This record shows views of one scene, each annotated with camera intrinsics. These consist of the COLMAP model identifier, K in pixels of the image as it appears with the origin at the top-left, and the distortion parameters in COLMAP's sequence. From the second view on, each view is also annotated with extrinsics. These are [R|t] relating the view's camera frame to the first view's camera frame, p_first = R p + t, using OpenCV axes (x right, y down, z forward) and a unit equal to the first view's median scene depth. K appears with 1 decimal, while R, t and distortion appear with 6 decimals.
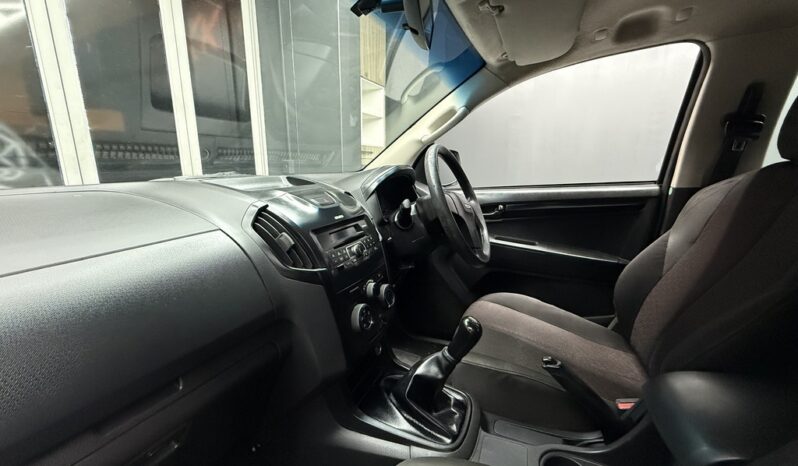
lens RADIAL K [[318.0, 0, 397.6], [0, 318.0, 230.6], [0, 0, 1]] dist [0.000364, 0.000159]
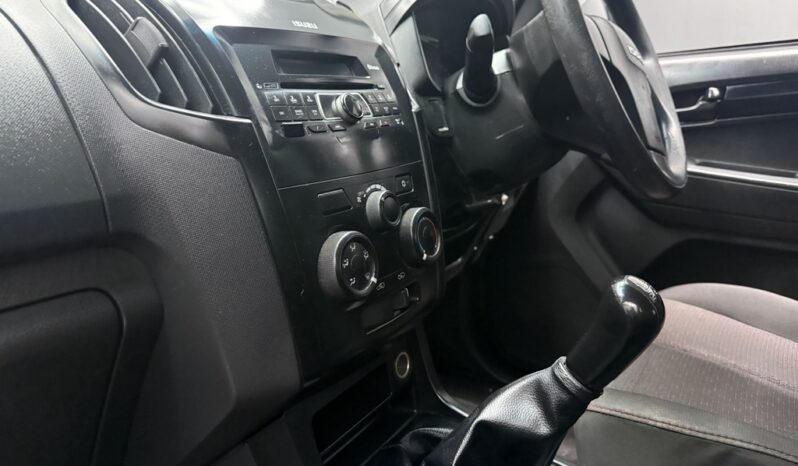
lens RADIAL K [[586.9, 0, 399.0], [0, 586.9, 233.0], [0, 0, 1]] dist [-0.002061, -0.006478]
pose [[0.987490, 0.033728, -0.154035, 0.054331], [-0.027983, 0.998835, 0.039314, 0.173152], [0.155181, -0.034512, 0.987283, 0.242819]]
